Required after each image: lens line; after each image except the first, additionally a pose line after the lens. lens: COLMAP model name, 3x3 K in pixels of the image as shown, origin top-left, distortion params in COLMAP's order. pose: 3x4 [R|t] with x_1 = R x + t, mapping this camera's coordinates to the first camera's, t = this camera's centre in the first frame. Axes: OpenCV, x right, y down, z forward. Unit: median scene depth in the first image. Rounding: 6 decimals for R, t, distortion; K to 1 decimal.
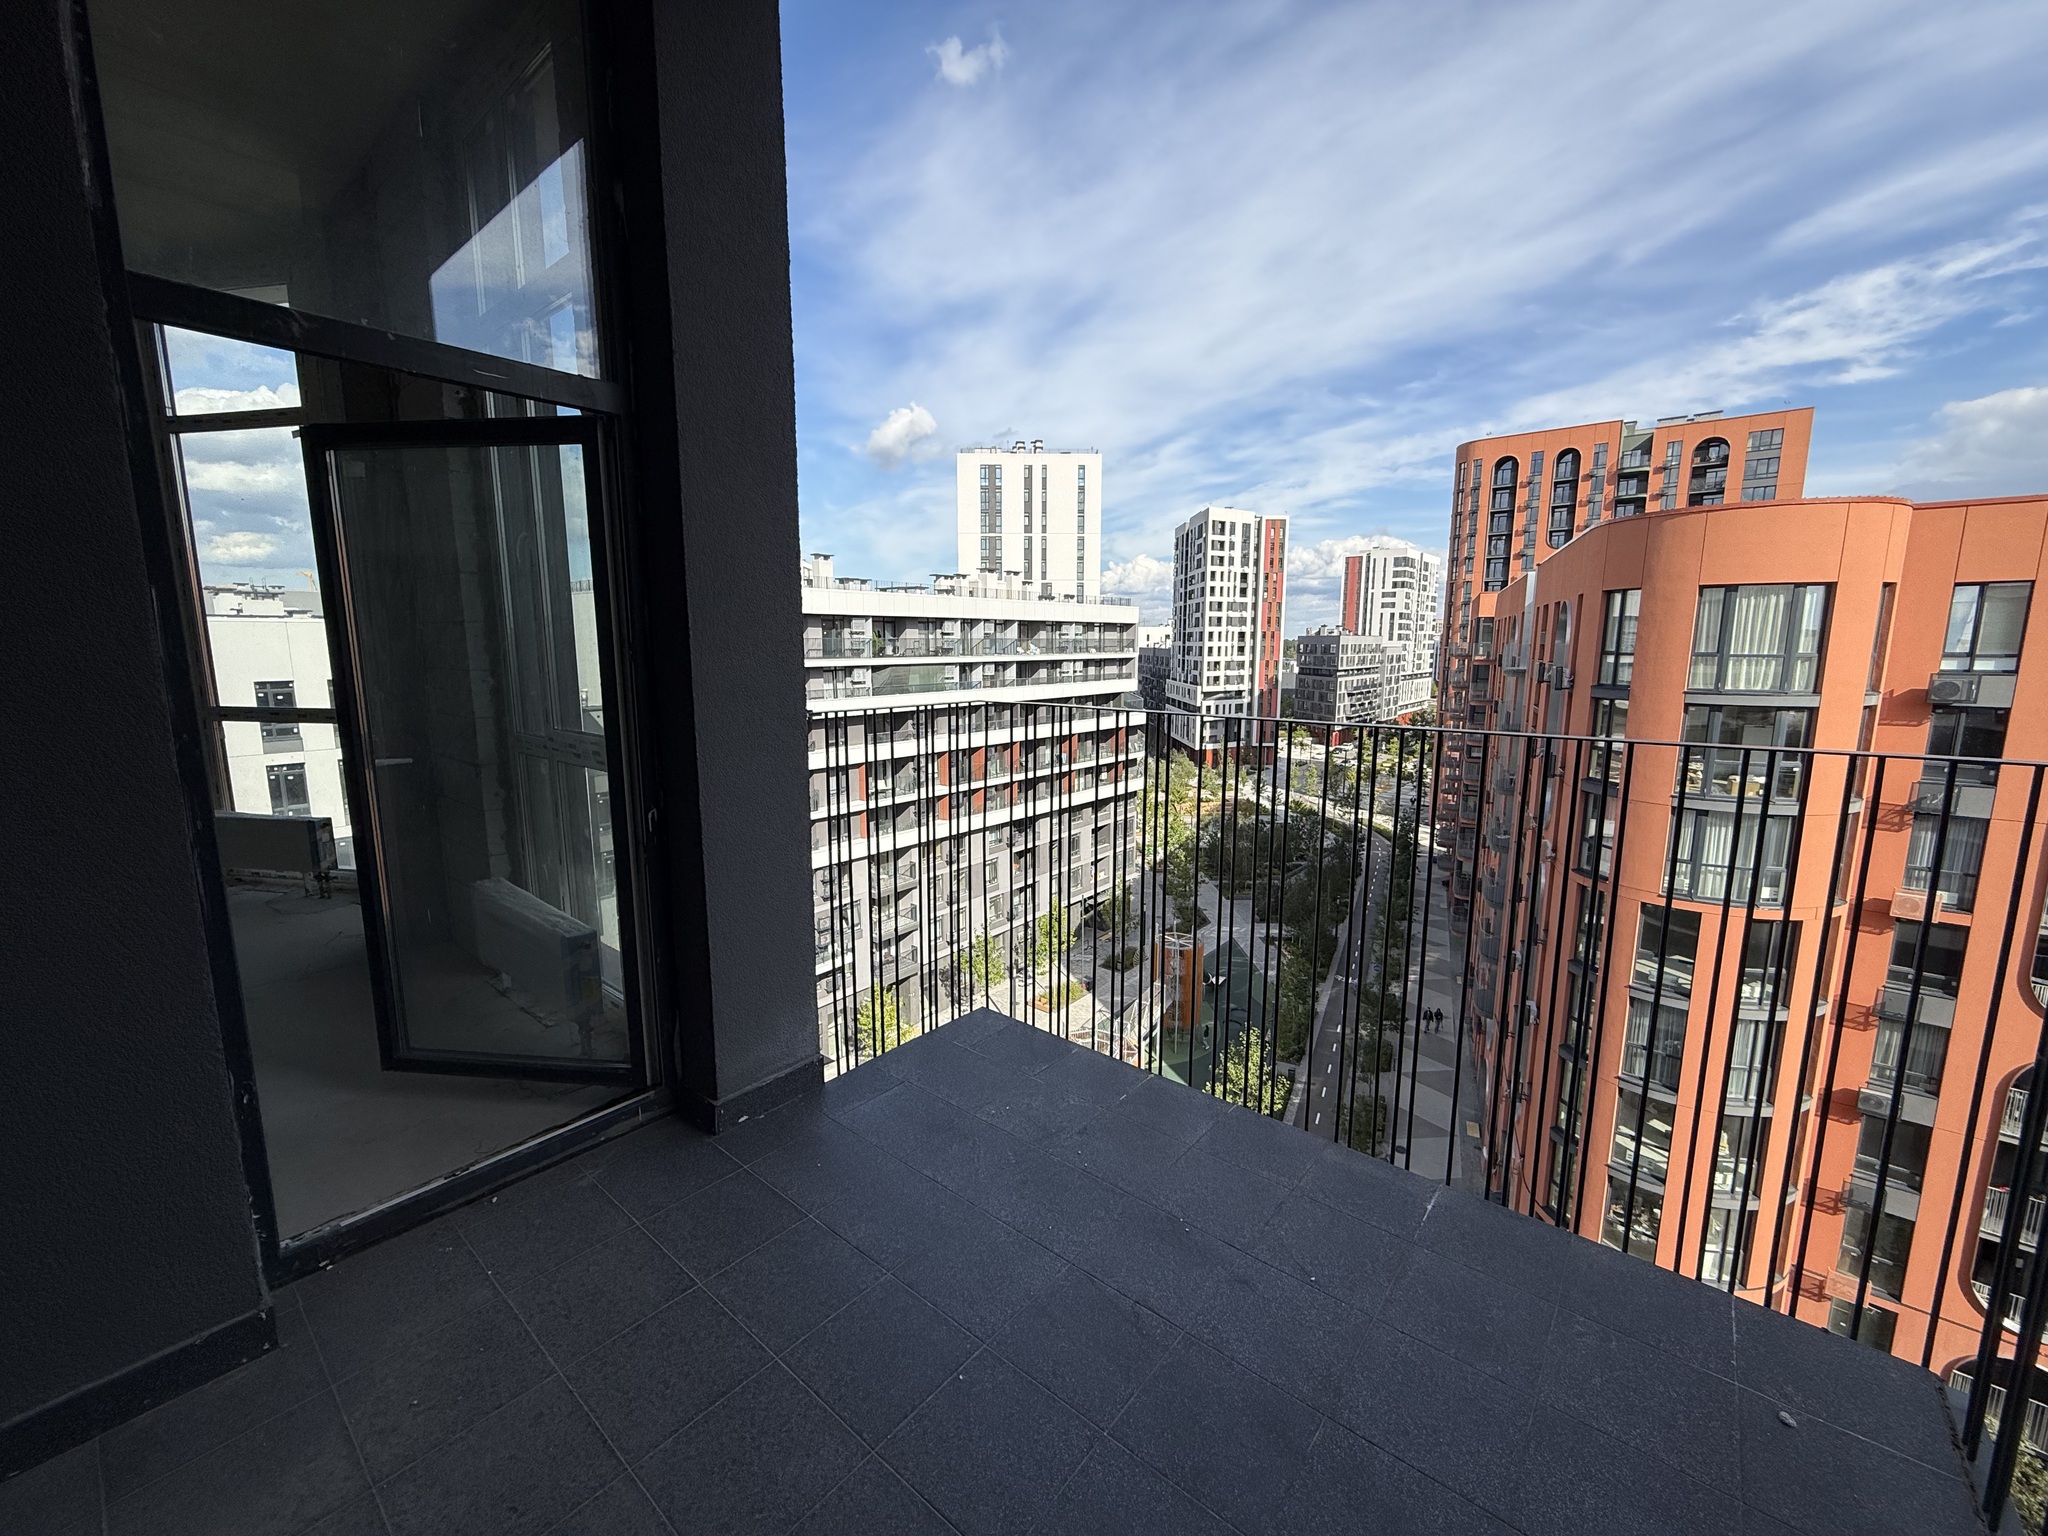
lens RADIAL K [[815.8, 0, 1017.7], [0, 815.8, 767.7], [0, 0, 1]] dist [0.001487, -0.000389]
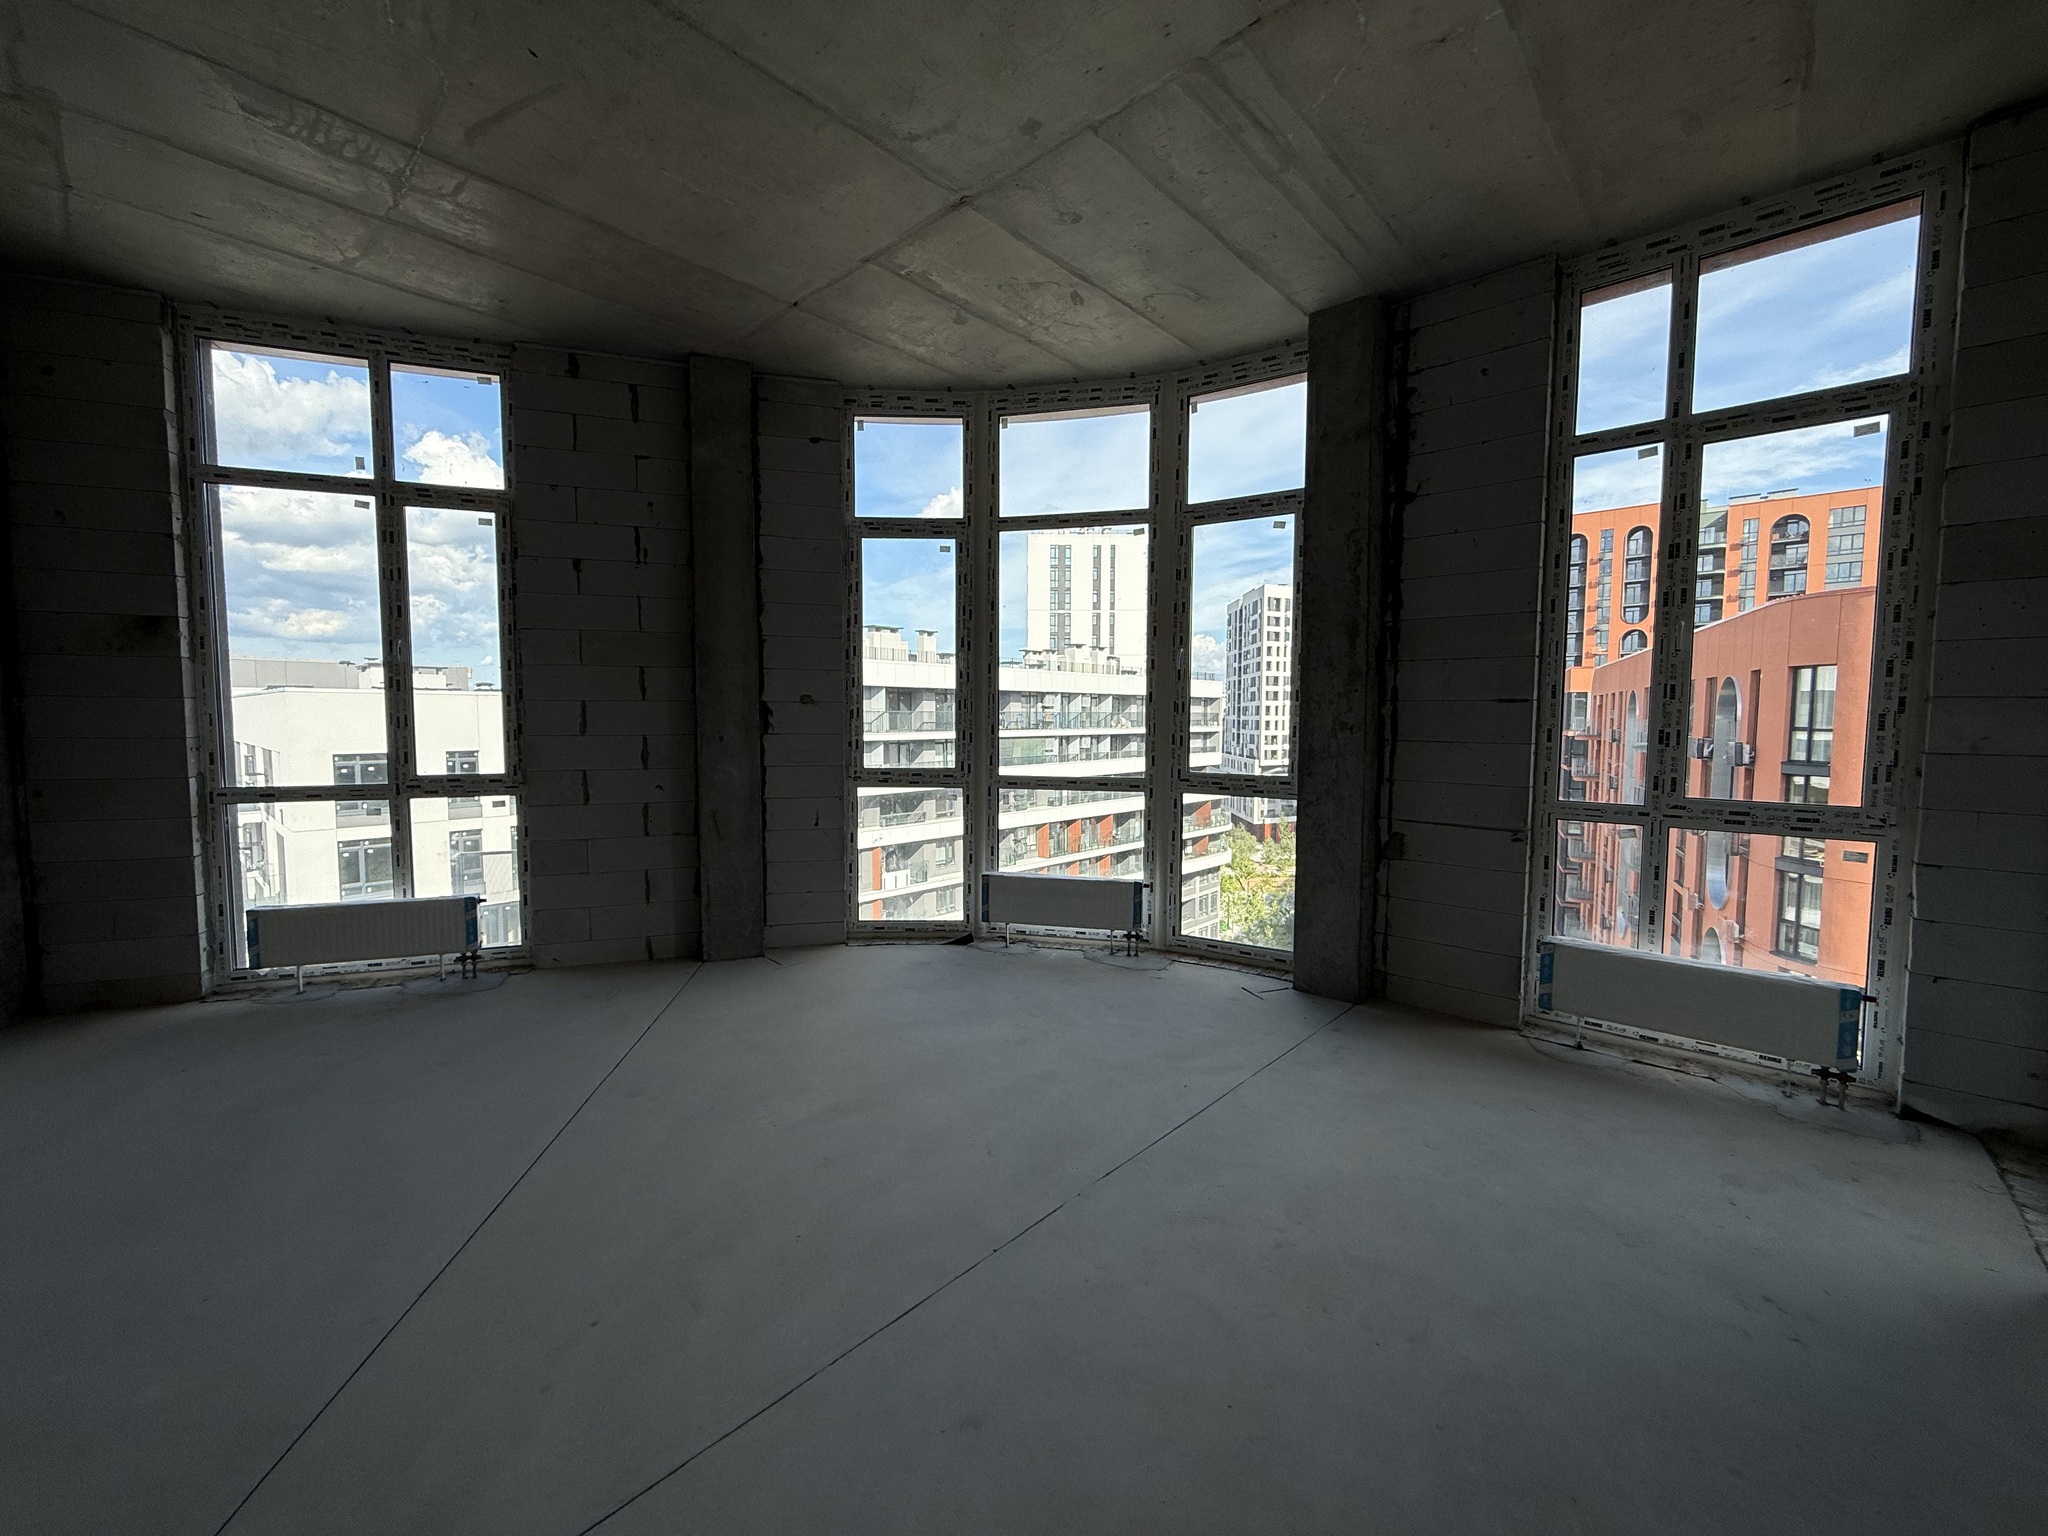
lens RADIAL K [[815.8, 0, 1015.2], [0, 815.8, 765.8], [0, 0, 1]] dist [0.001487, -0.000389]
pose [[0.999014, 0.006175, -0.043975, -0.074655], [-0.010135, 0.995852, -0.090424, 0.000605], [0.043234, 0.090781, 0.994932, -0.005510]]
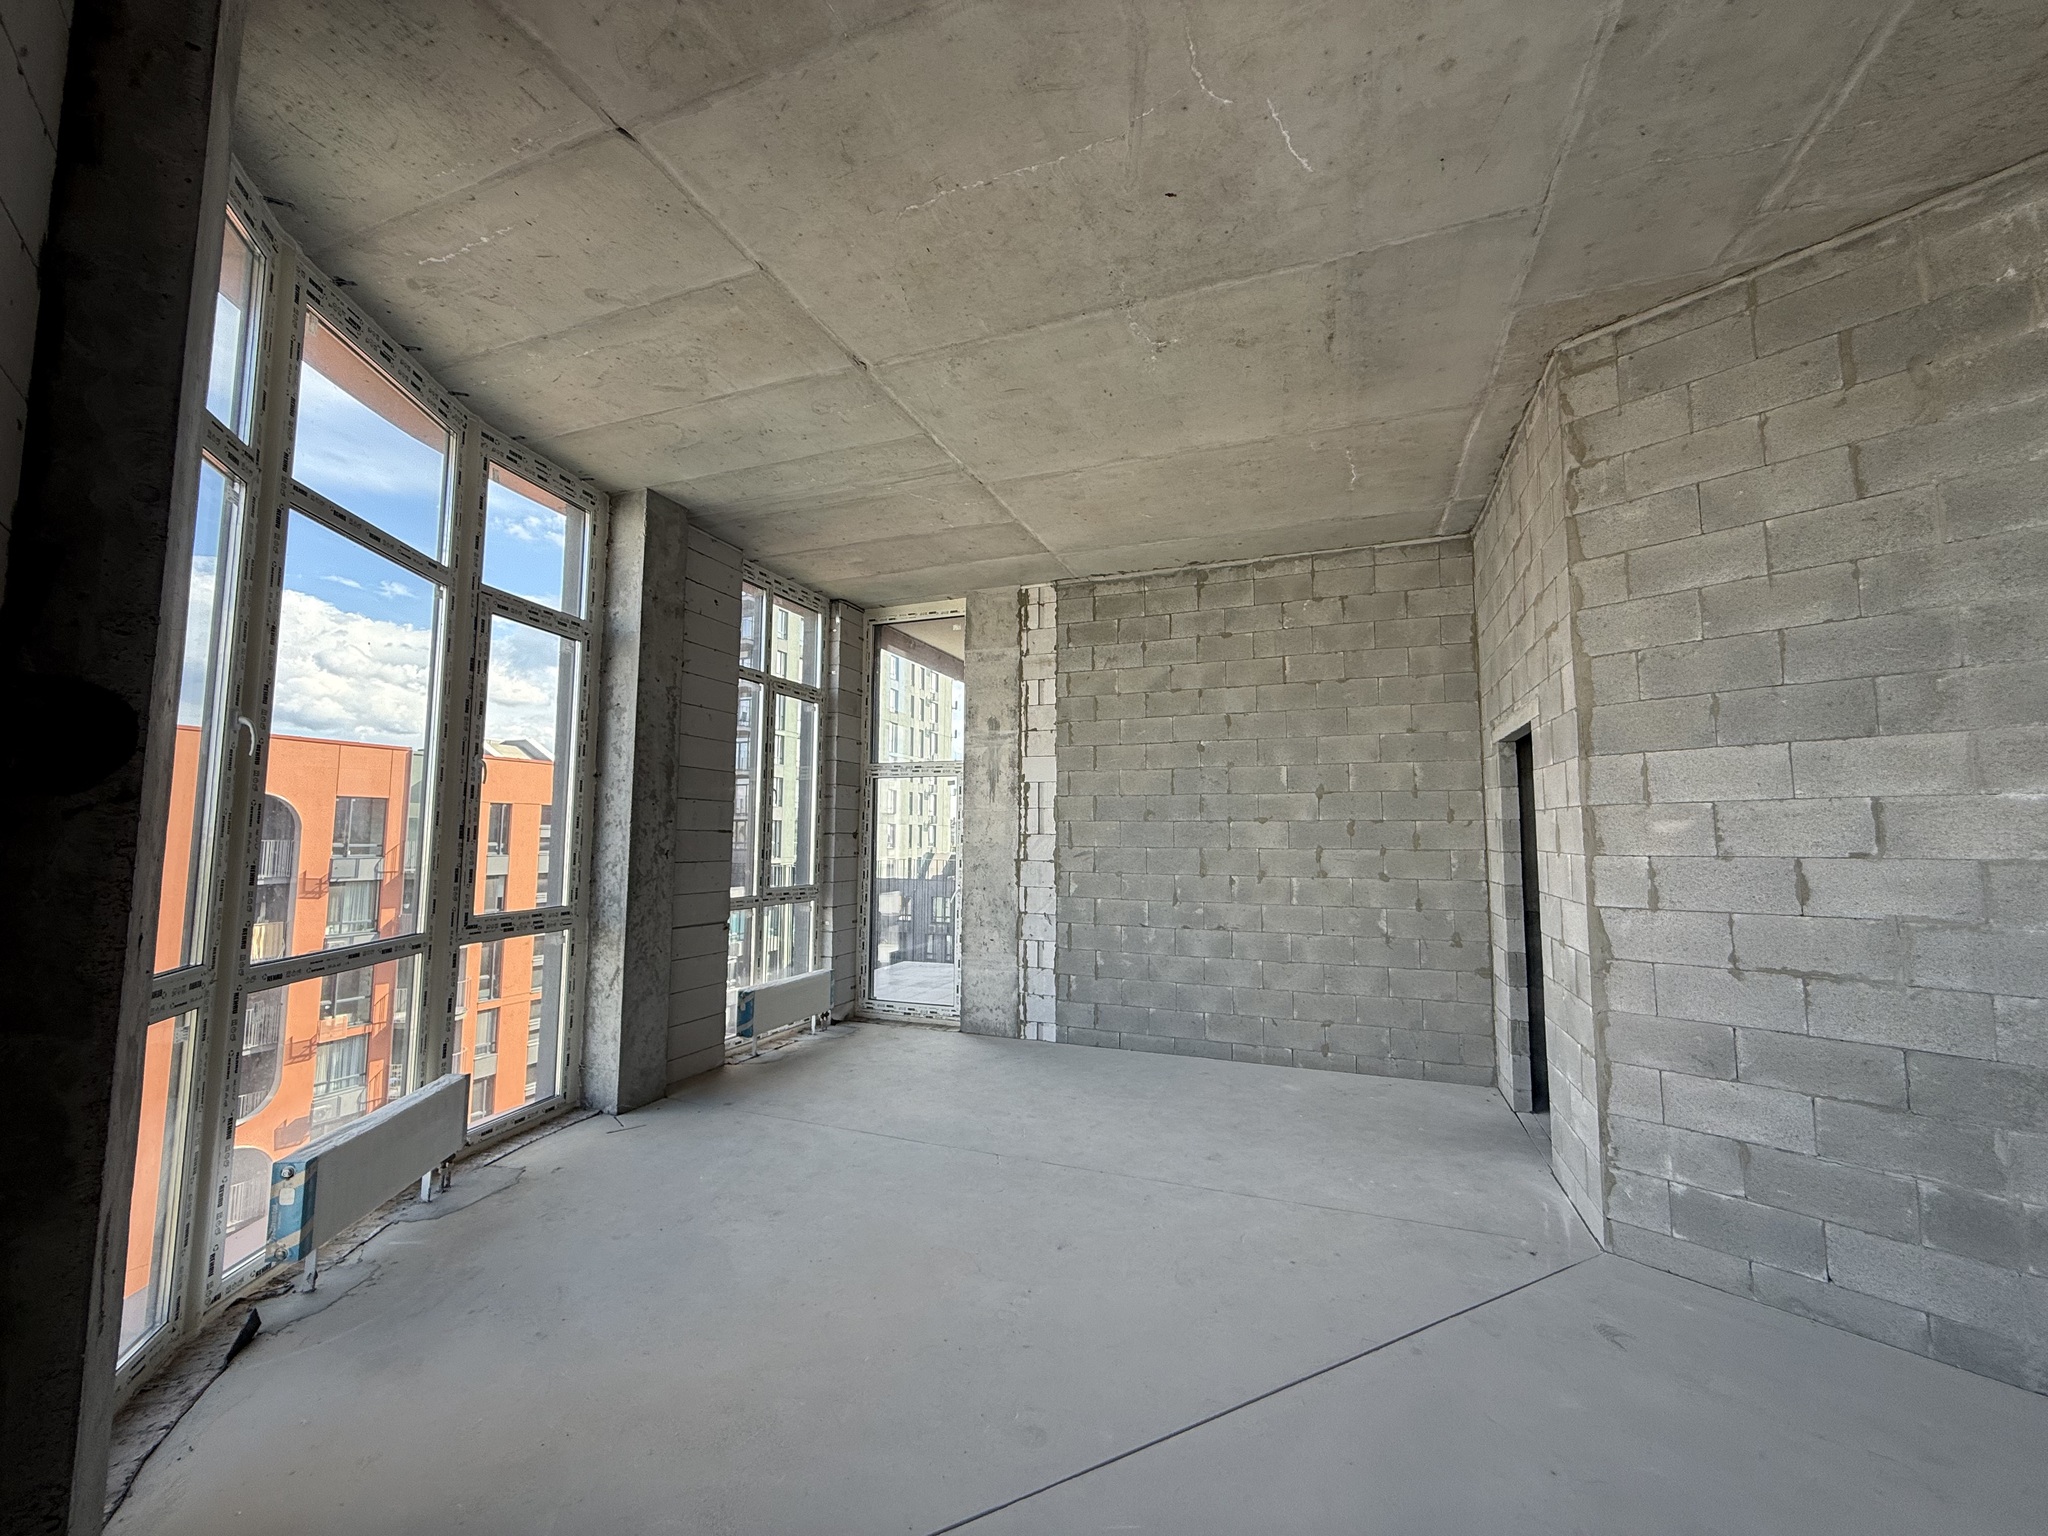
lens RADIAL K [[815.8, 0, 1016.7], [0, 815.8, 765.5], [0, 0, 1]] dist [0.001487, -0.000389]
pose [[-0.313860, 0.082785, 0.945853, -0.134101], [0.139713, 0.989374, -0.040234, -0.009186], [-0.939134, 0.119520, -0.322091, 0.054037]]
